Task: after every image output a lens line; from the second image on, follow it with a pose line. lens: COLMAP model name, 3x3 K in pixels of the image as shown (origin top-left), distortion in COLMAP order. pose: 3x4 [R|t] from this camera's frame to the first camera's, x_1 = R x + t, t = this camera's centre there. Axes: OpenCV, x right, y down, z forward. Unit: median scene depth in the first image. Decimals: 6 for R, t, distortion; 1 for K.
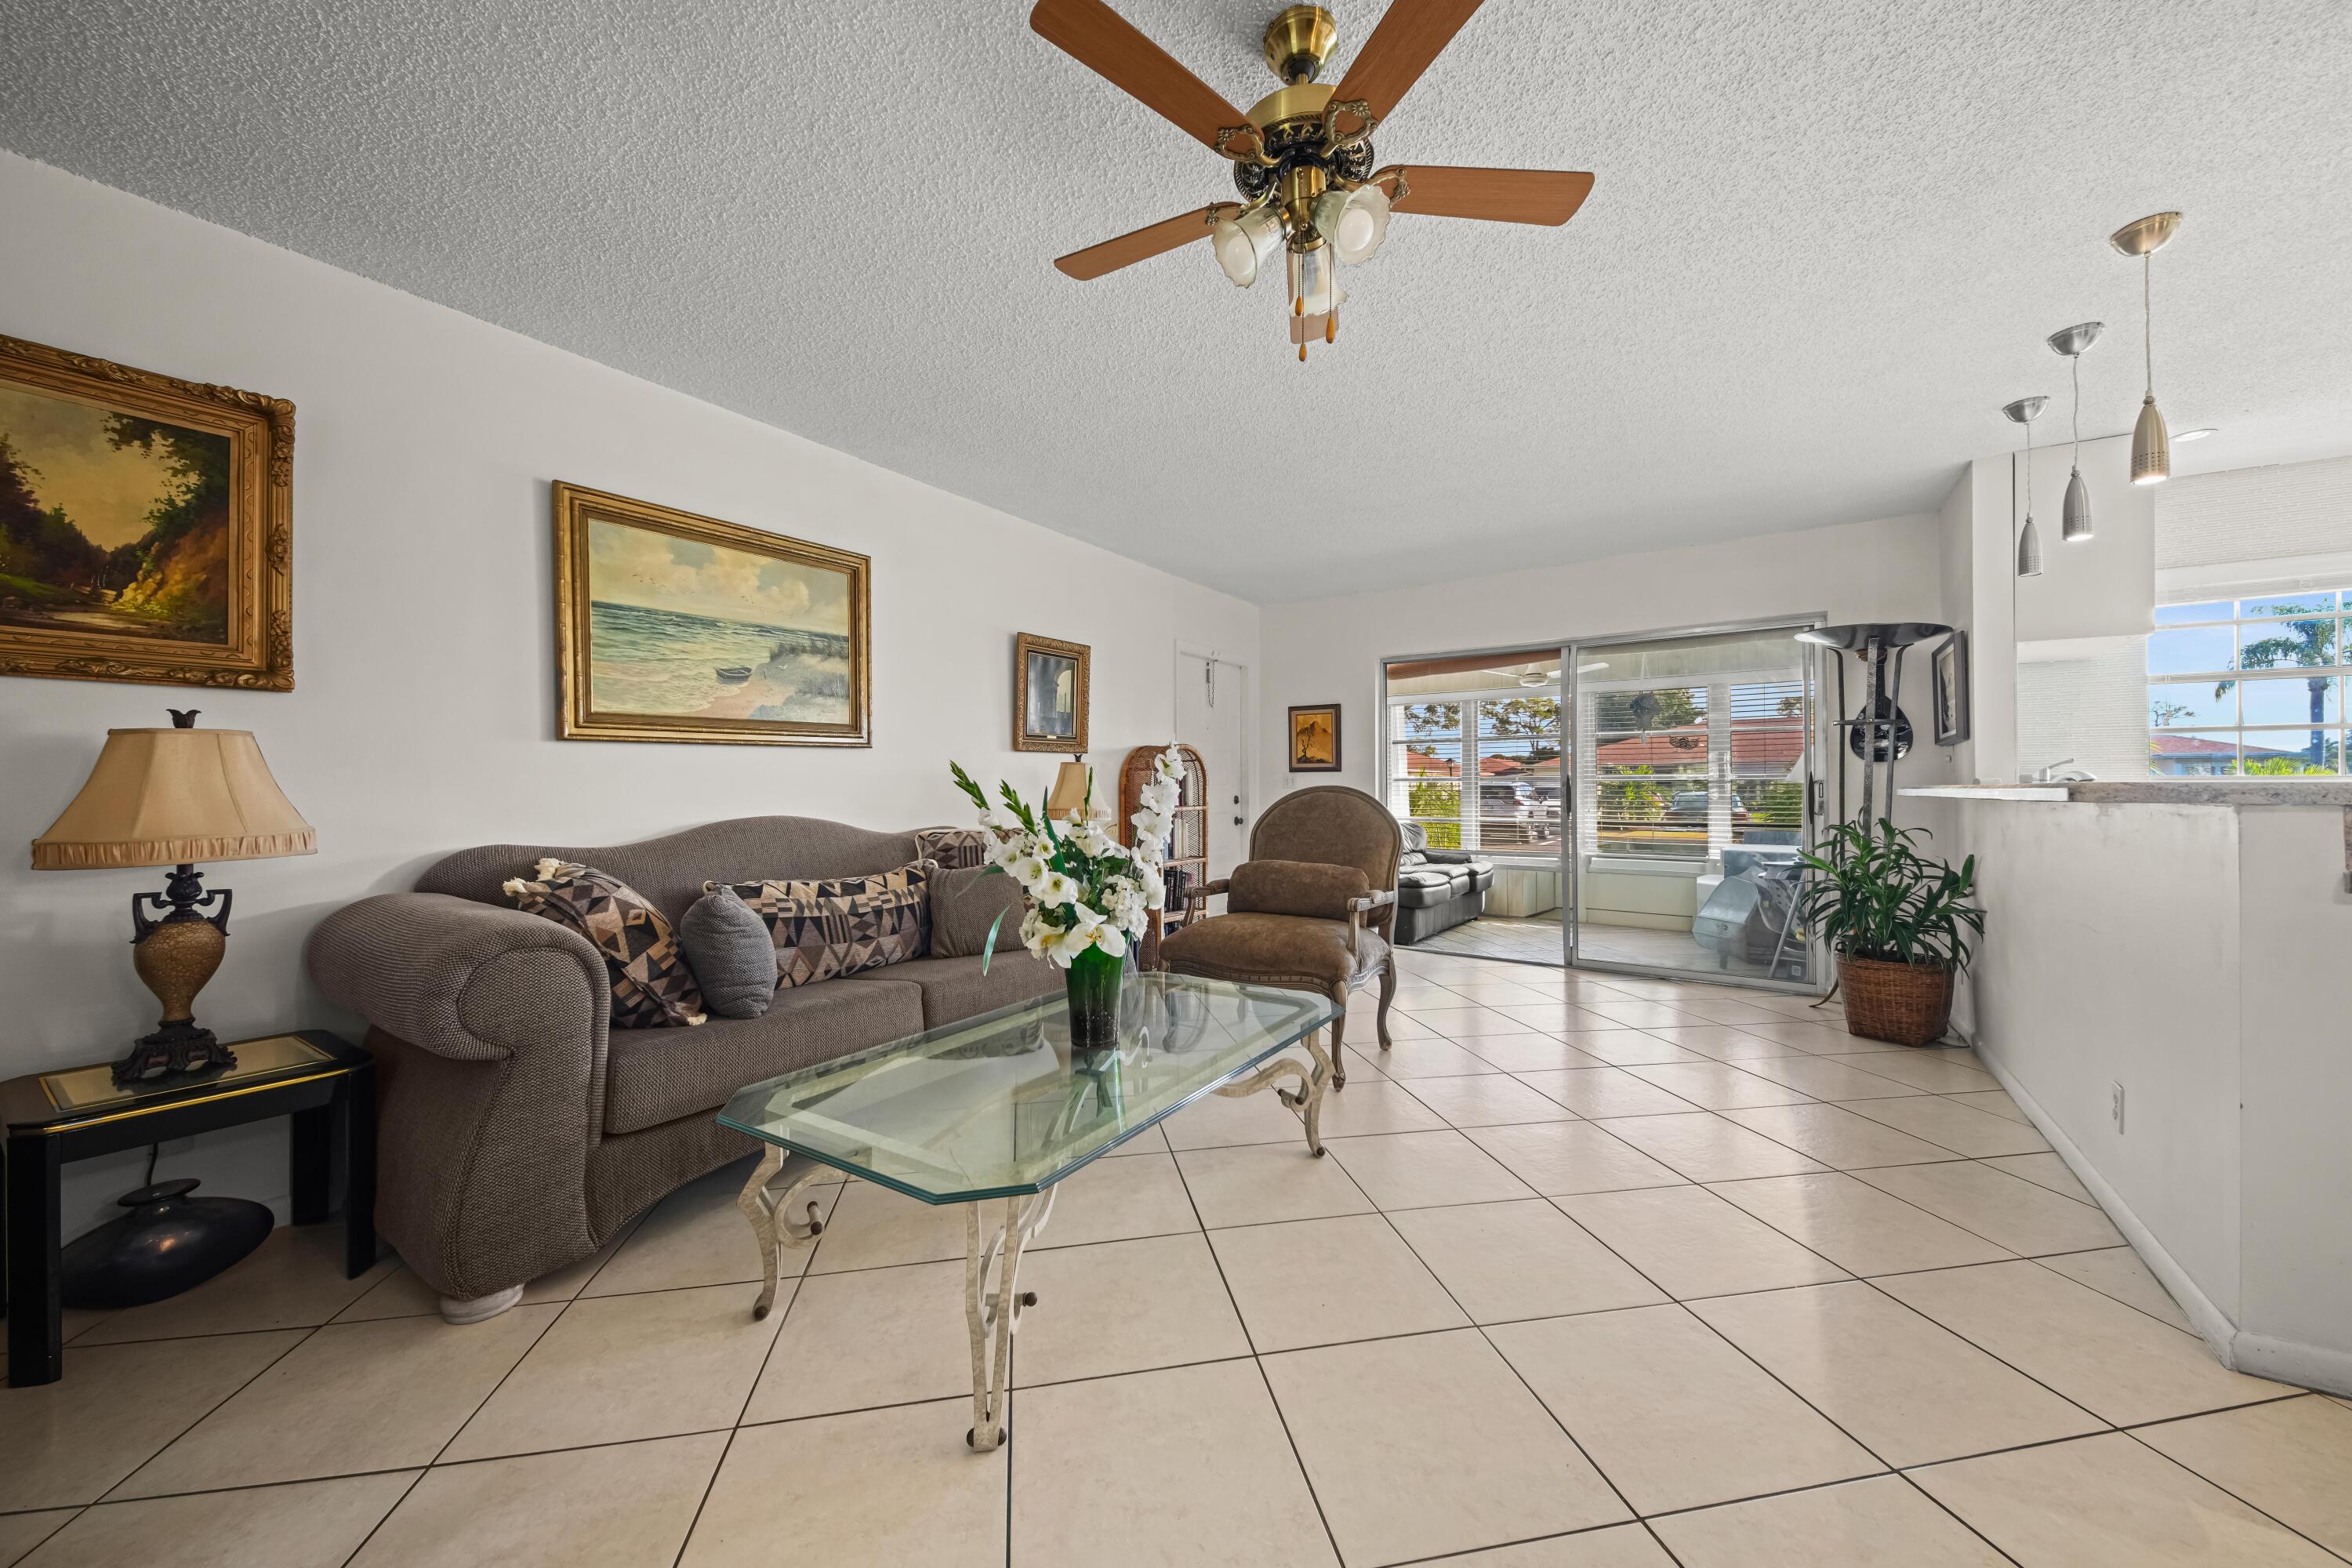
lens RADIAL K [[848.9, 0, 1182.0], [0, 848.9, 781.8], [0, 0, 1]] dist [0.014857, -0.007089]
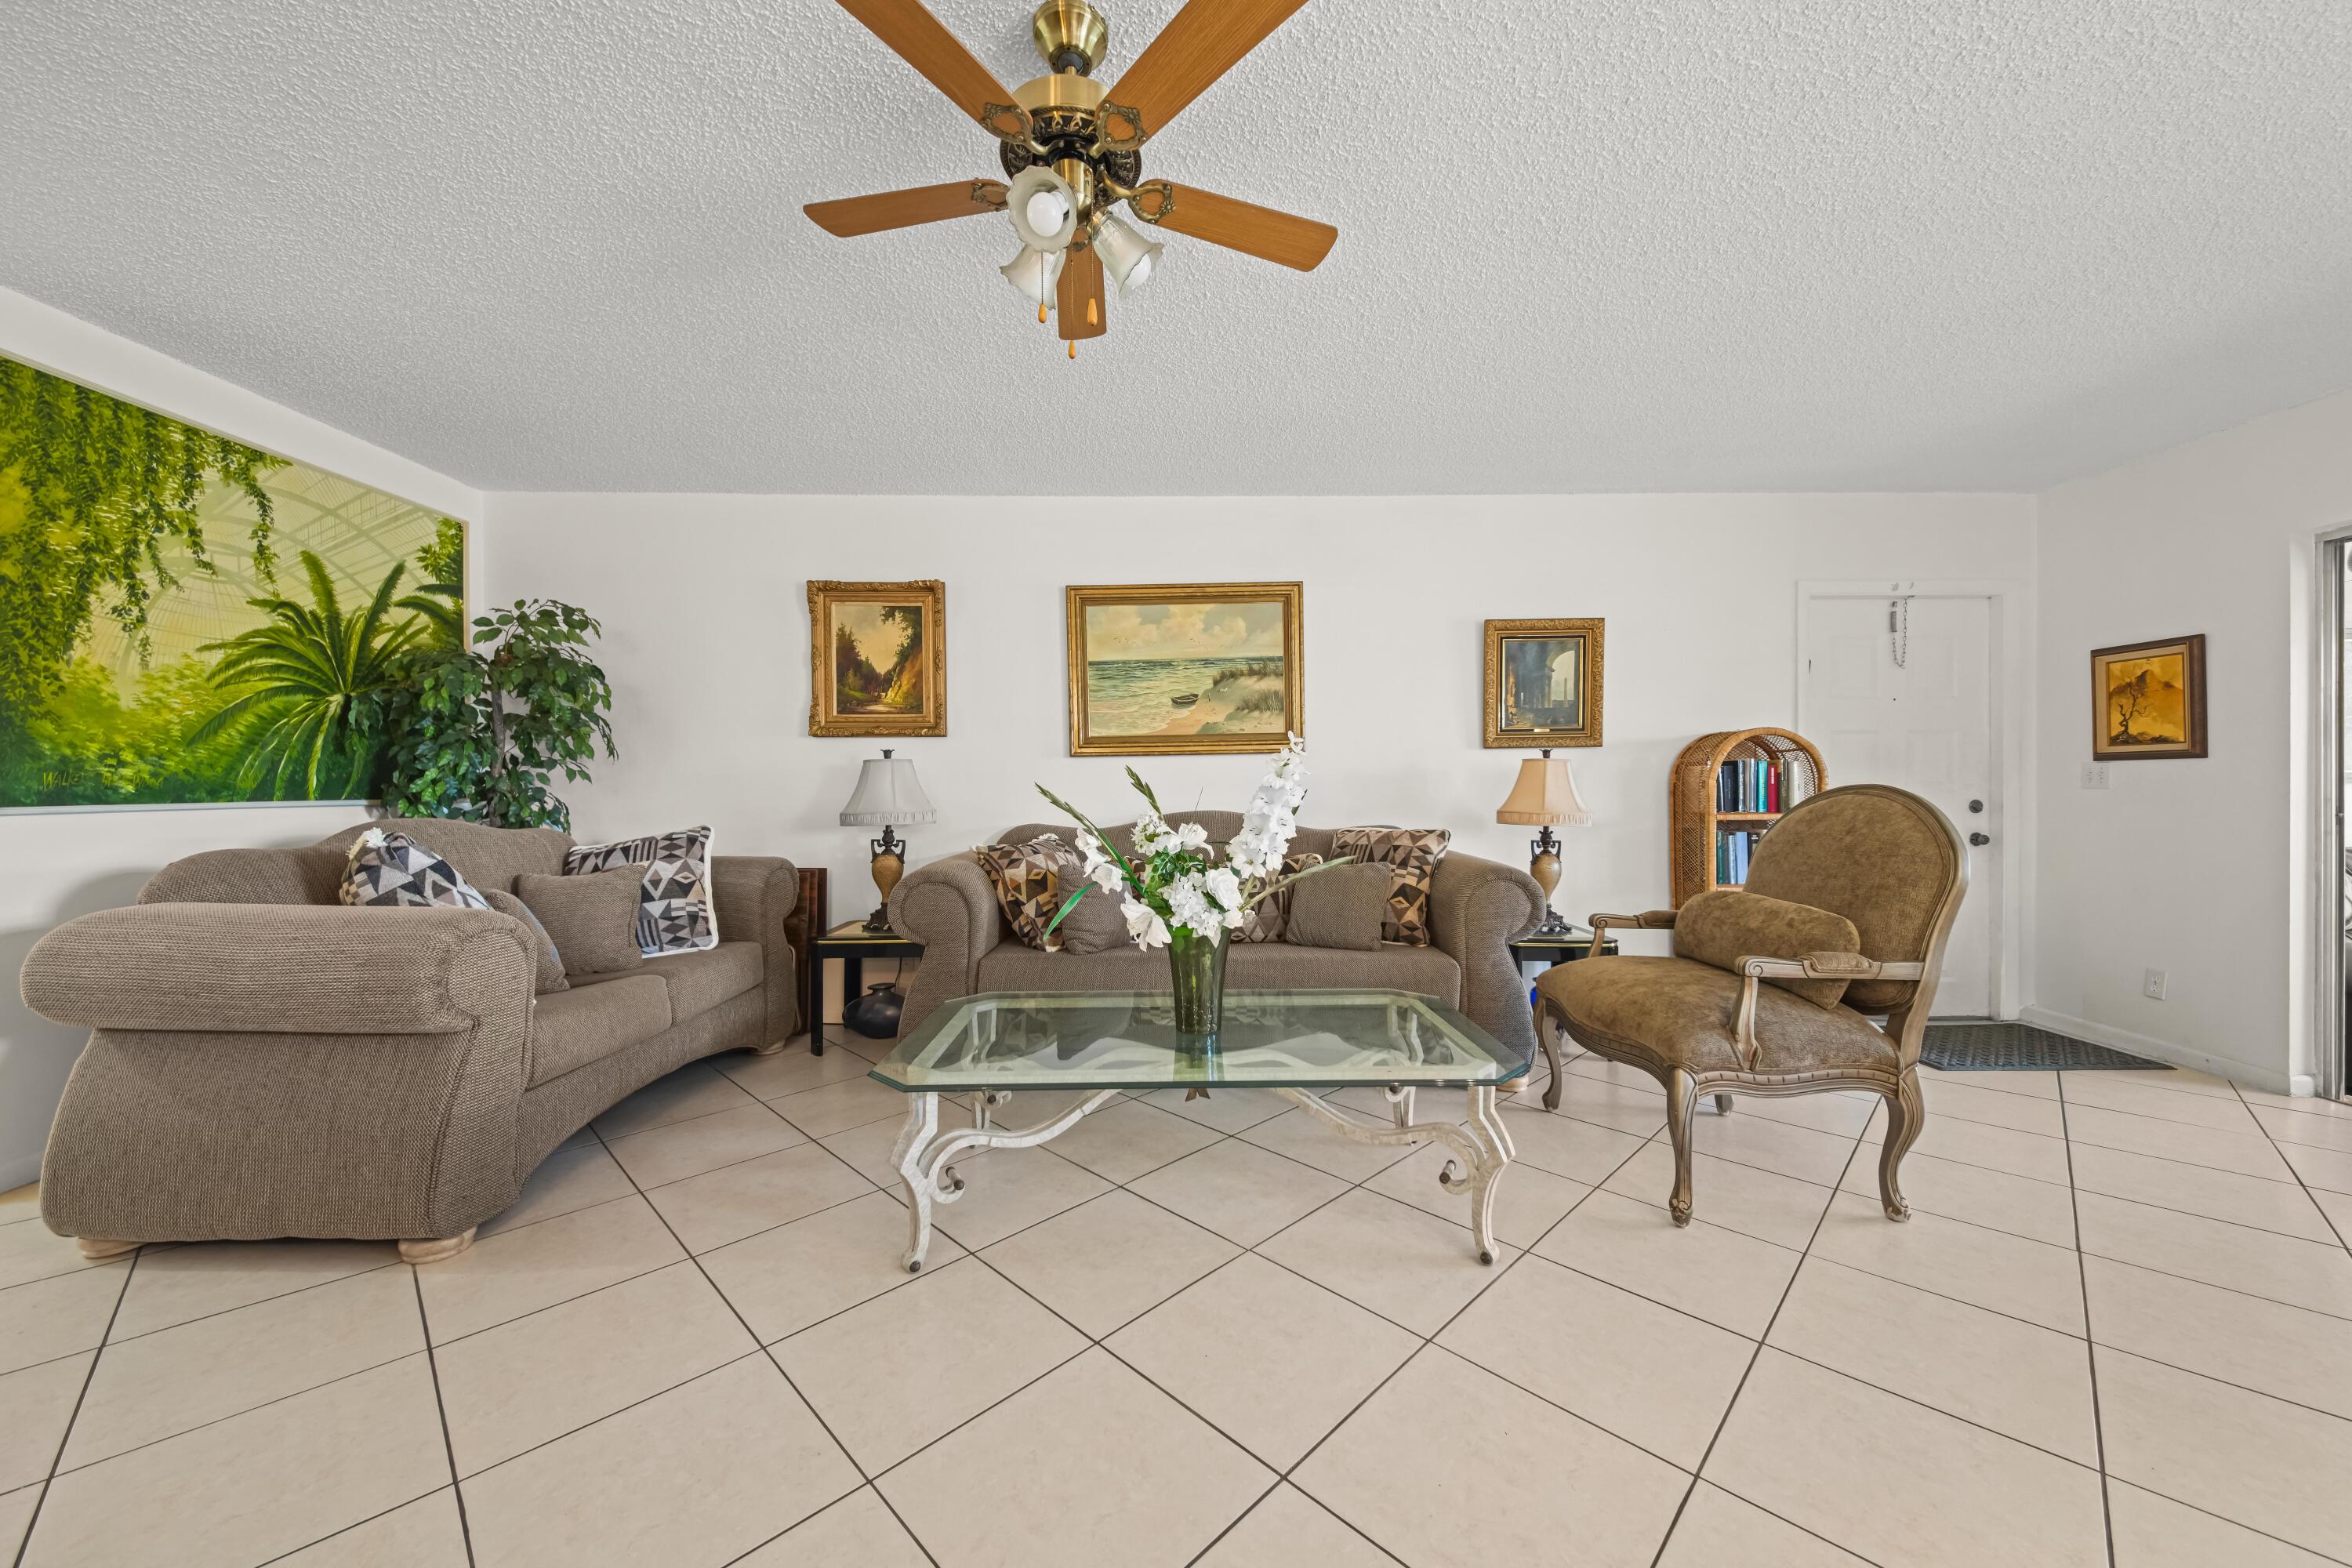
lens RADIAL K [[851.5, 0, 1176.0], [0, 851.5, 784.0], [0, 0, 1]] dist [0.042134, -0.011923]
pose [[0.560757, -0.001957, -0.827978, 0.552371], [0.006429, 0.999977, 0.001991, -0.001478], [0.827955, -0.006440, 0.560757, 0.267869]]
